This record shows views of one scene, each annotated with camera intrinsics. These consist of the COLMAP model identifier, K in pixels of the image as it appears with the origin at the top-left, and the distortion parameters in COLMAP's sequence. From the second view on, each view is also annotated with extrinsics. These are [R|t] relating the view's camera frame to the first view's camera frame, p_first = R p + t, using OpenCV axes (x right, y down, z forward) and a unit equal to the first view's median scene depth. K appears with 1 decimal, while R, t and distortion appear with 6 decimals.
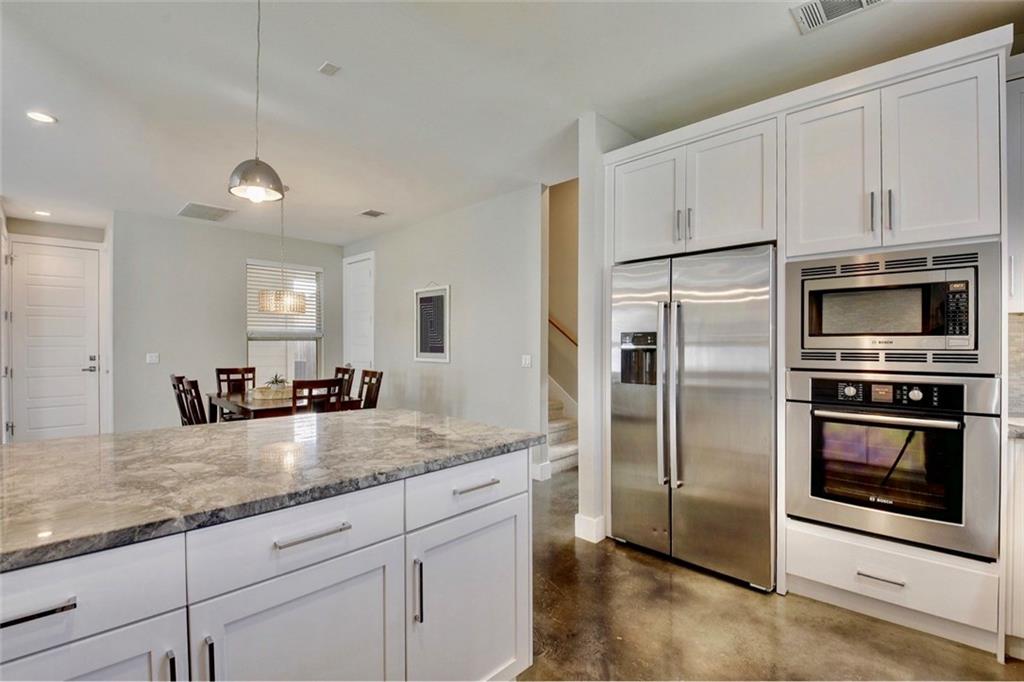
lens RADIAL K [[456.3, 0, 508.5], [0, 456.3, 346.0], [0, 0, 1]] dist [-0.010304, -0.003533]
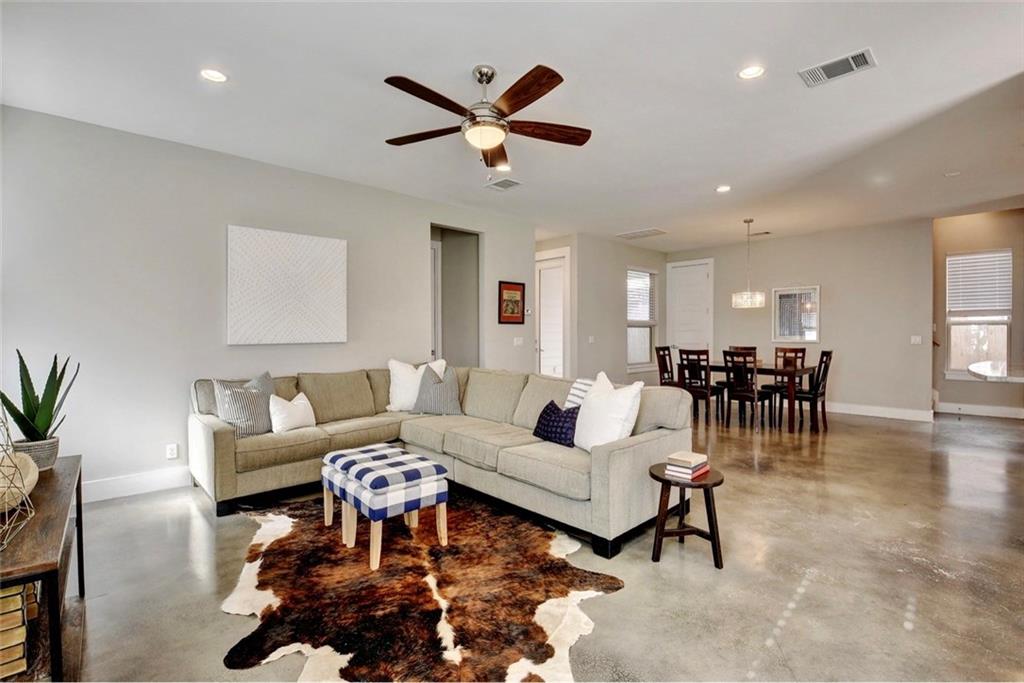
lens RADIAL K [[456.3, 0, 520.6], [0, 456.3, 335.7], [0, 0, 1]] dist [-0.010304, -0.003533]
pose [[0.999353, -0.001839, -0.035913, -2.326783], [0.001980, 0.999991, 0.003868, 0.023784], [0.035905, -0.003936, 0.999347, -0.953190]]
